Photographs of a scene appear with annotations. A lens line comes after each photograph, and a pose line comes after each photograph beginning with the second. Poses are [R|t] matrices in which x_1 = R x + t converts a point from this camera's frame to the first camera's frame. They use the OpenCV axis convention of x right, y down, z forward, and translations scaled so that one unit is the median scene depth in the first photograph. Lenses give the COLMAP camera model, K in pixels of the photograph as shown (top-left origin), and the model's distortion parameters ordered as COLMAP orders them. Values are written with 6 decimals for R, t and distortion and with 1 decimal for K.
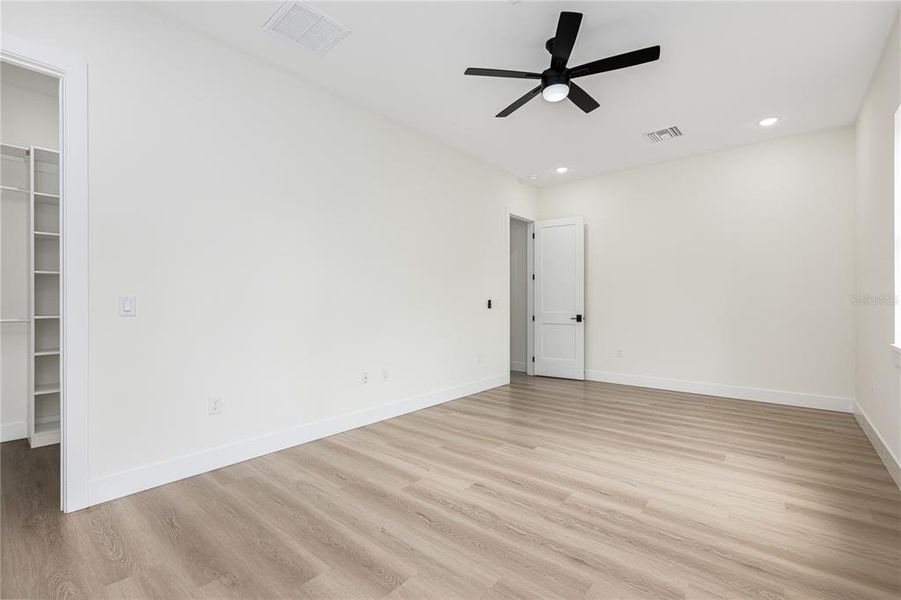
lens RADIAL K [[394.0, 0, 452.6], [0, 394.0, 302.0], [0, 0, 1]] dist [0.000735, 0.000182]
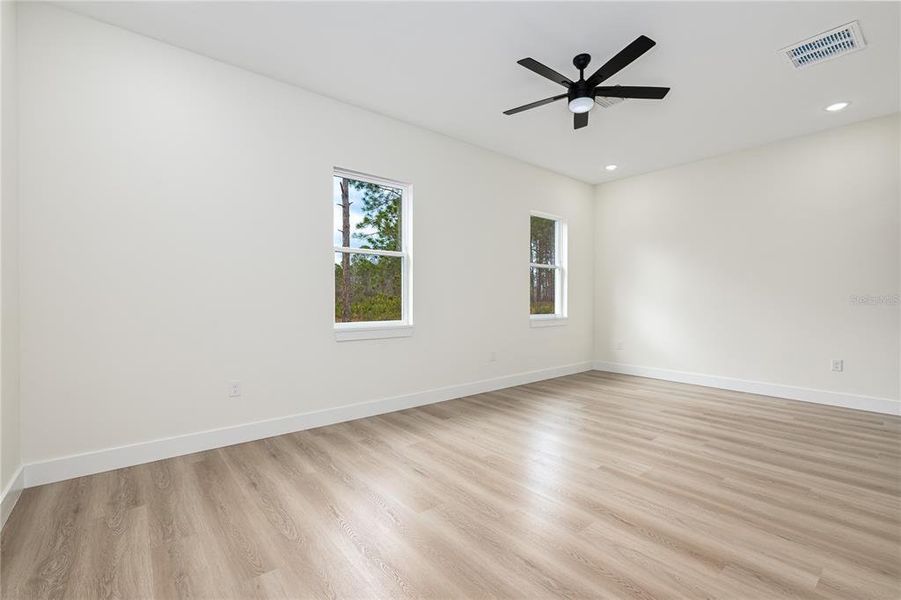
lens RADIAL K [[394.0, 0, 452.6], [0, 394.0, 302.0], [0, 0, 1]] dist [0.000735, 0.000182]
pose [[-0.982641, 0.006667, 0.185396, 0.362400], [0.007926, 0.999950, 0.006053, 0.004585], [-0.185346, 0.007417, -0.982645, 1.907226]]
